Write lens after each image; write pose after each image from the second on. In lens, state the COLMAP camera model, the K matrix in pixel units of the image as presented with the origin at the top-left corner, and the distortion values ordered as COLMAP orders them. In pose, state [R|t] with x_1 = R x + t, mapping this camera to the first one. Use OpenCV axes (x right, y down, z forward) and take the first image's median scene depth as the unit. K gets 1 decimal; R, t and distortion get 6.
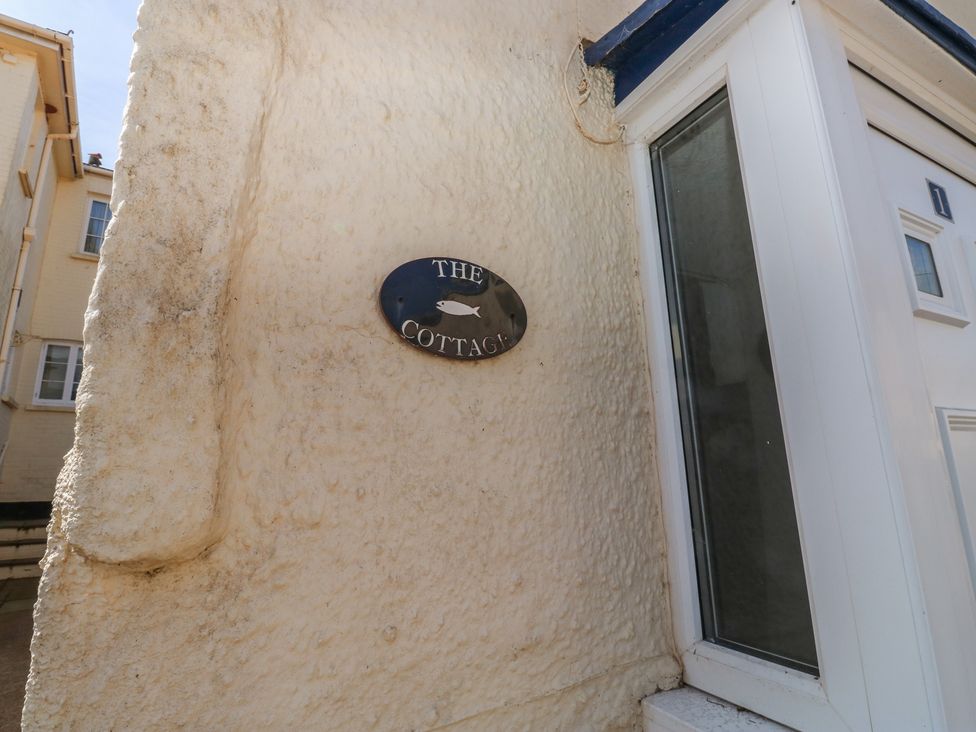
lens RADIAL K [[527.0, 0, 486.6], [0, 527.0, 353.1], [0, 0, 1]] dist [0.001068, -0.014116]
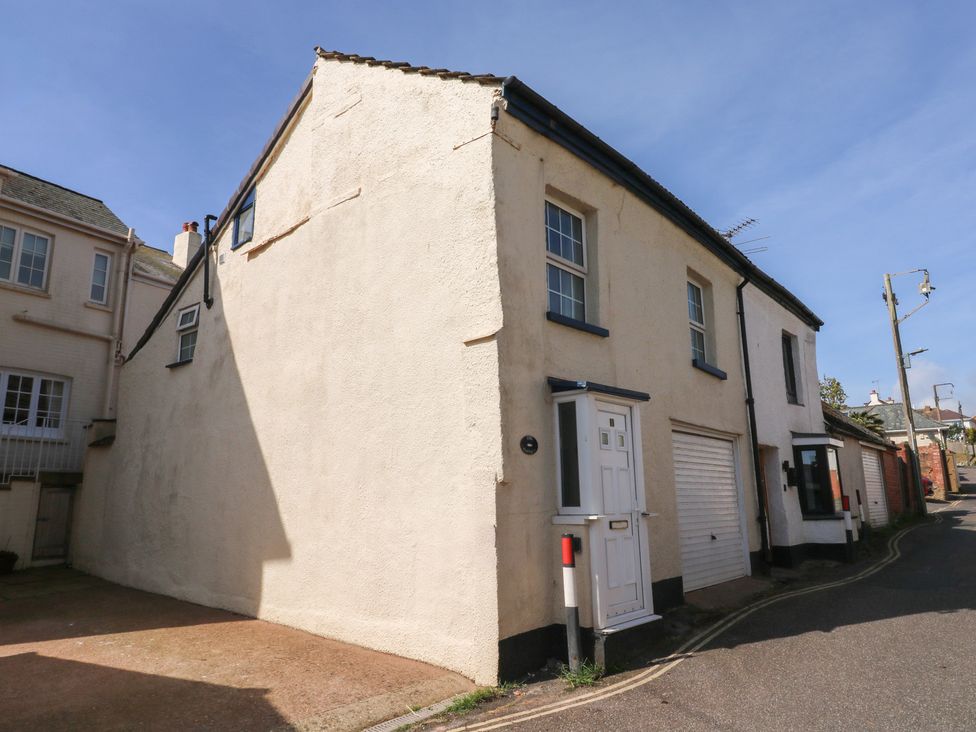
lens RADIAL K [[648.4, 0, 482.2], [0, 648.4, 355.3], [0, 0, 1]] dist [-0.004718, -0.002534]
pose [[0.934648, 0.089821, 0.344041, -2.866450], [-0.095514, 0.995428, -0.000402, -0.946989], [-0.342505, -0.032485, 0.938954, -5.061831]]
